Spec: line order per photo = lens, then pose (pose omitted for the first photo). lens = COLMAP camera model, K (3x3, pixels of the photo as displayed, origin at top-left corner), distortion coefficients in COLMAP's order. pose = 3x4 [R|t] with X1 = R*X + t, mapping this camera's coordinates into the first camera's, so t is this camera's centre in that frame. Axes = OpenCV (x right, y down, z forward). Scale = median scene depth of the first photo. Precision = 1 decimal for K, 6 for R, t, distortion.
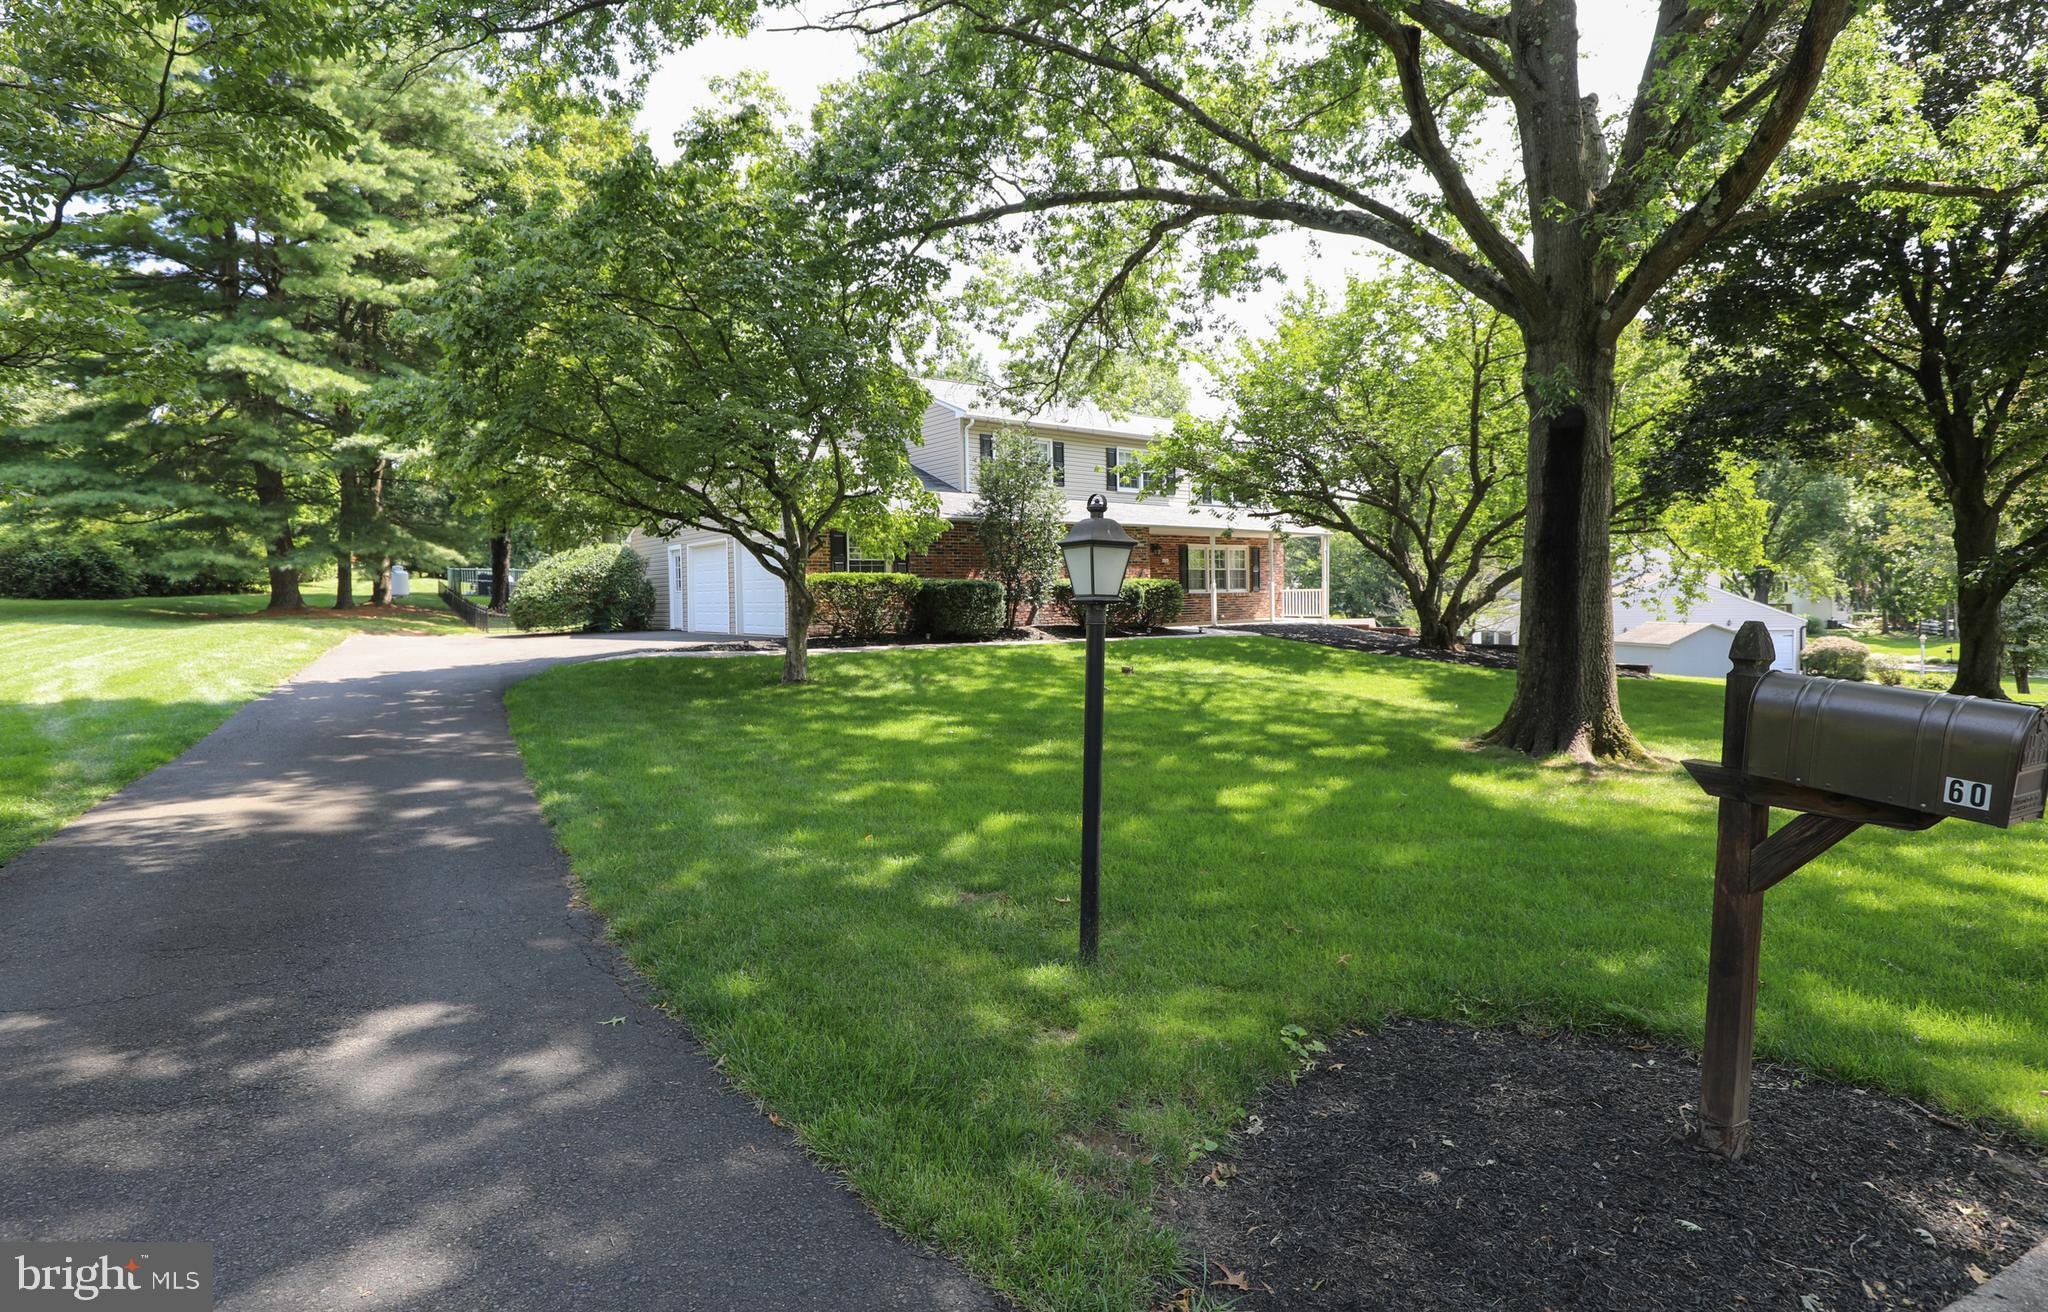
lens RADIAL K [[1040.9, 0, 969.1], [0, 1040.9, 631.6], [0, 0, 1]] dist [-0.018528, -0.002940]
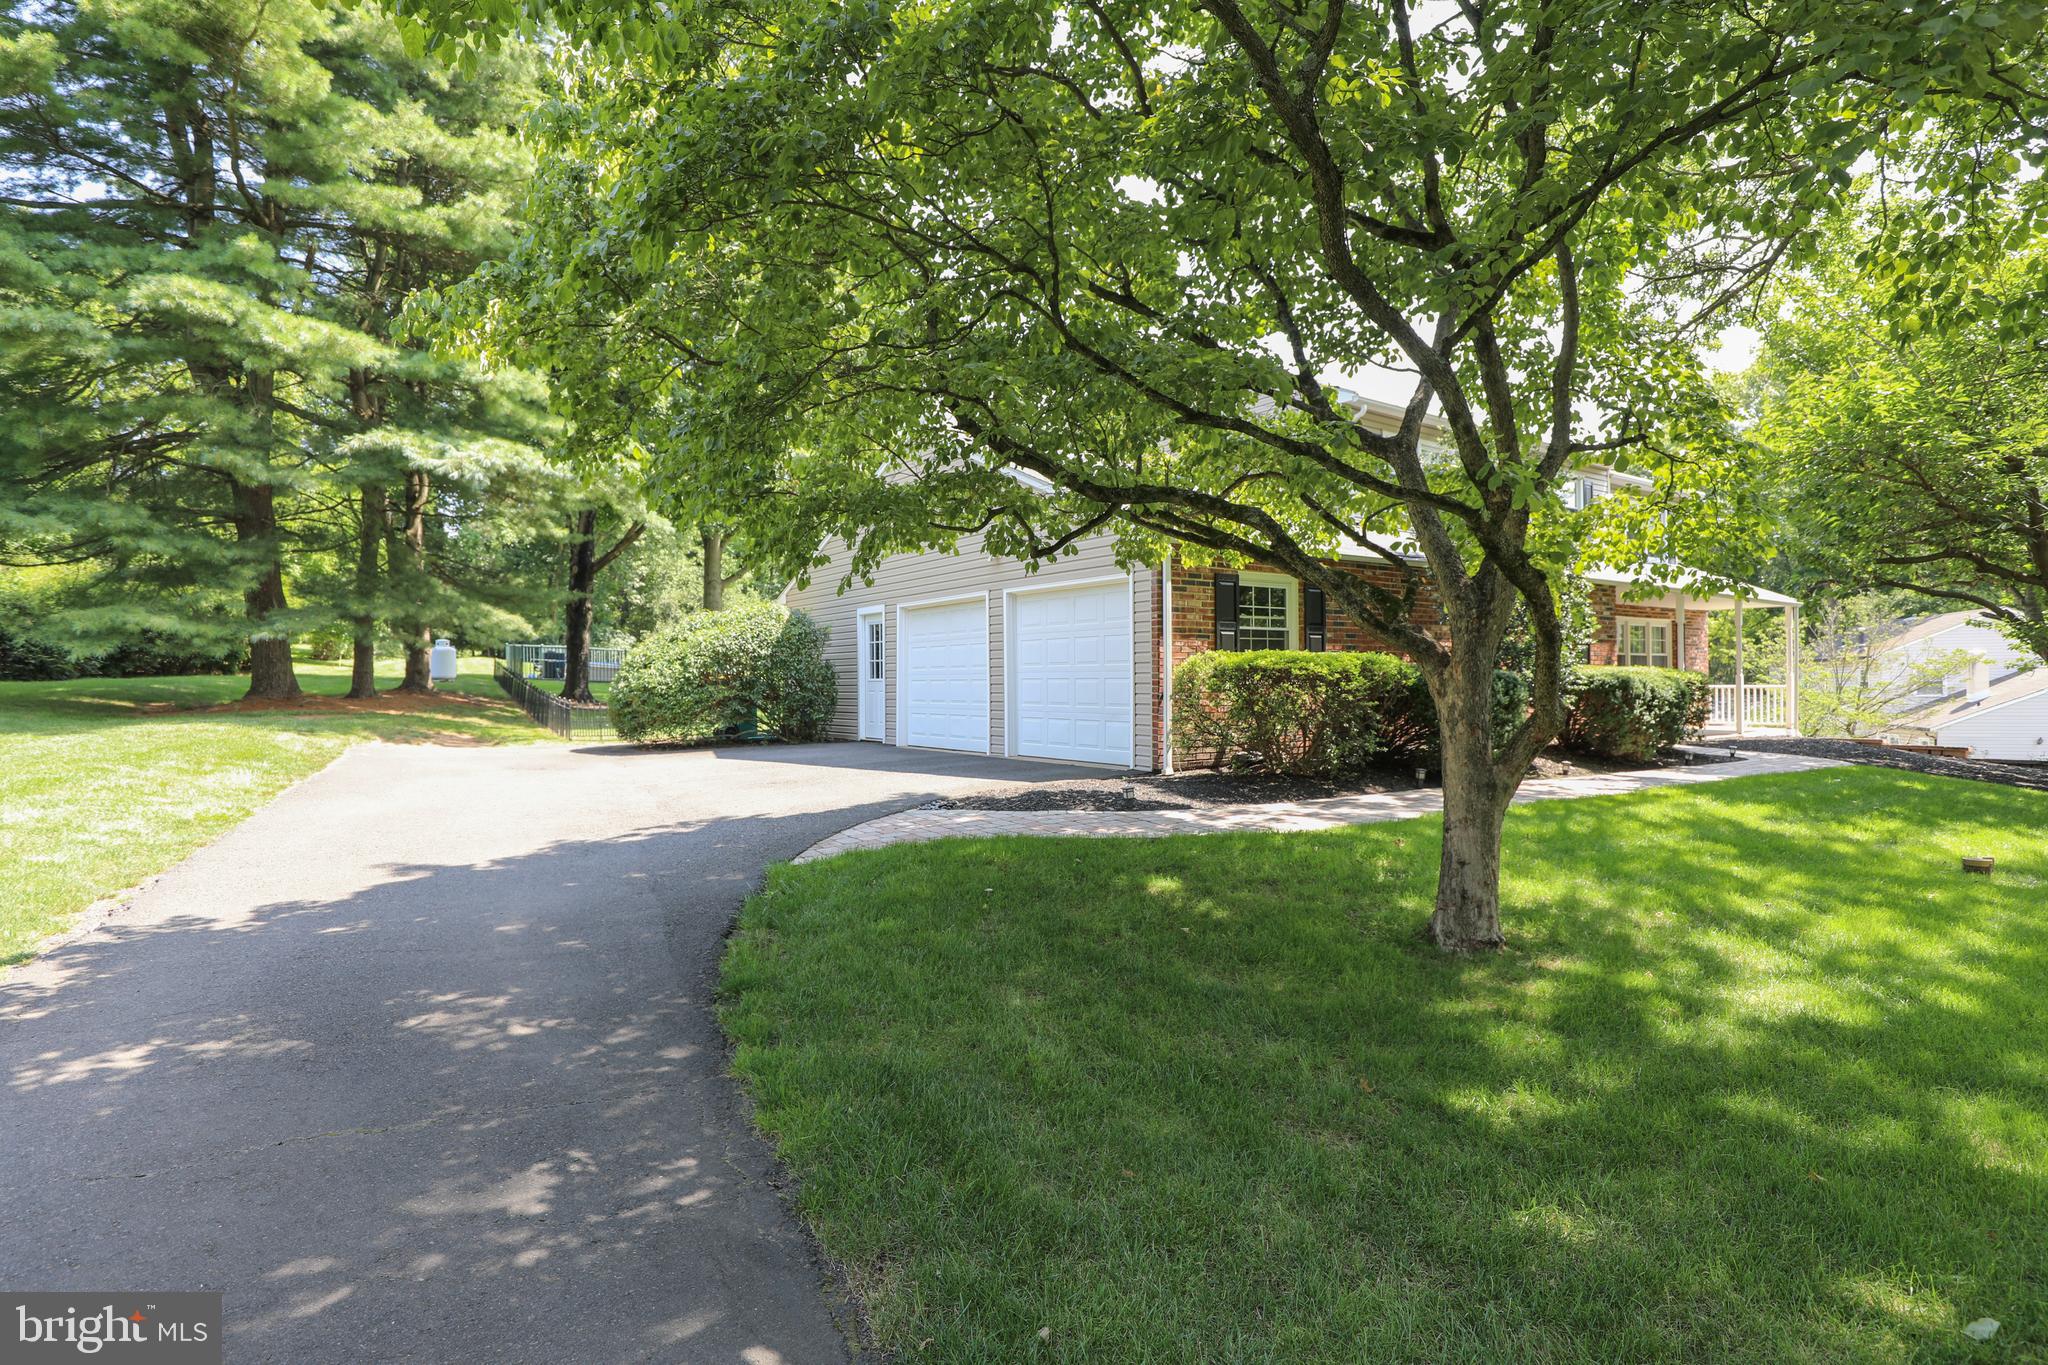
lens RADIAL K [[1079.6, 0, 1007.0], [0, 1079.6, 692.9], [0, 0, 1]] dist [-0.015701, 0.001234]
pose [[0.999597, 0.010037, -0.026554, -0.192851], [-0.010666, 0.999664, -0.023645, -0.017171], [0.026308, 0.023919, 0.999368, 0.368050]]
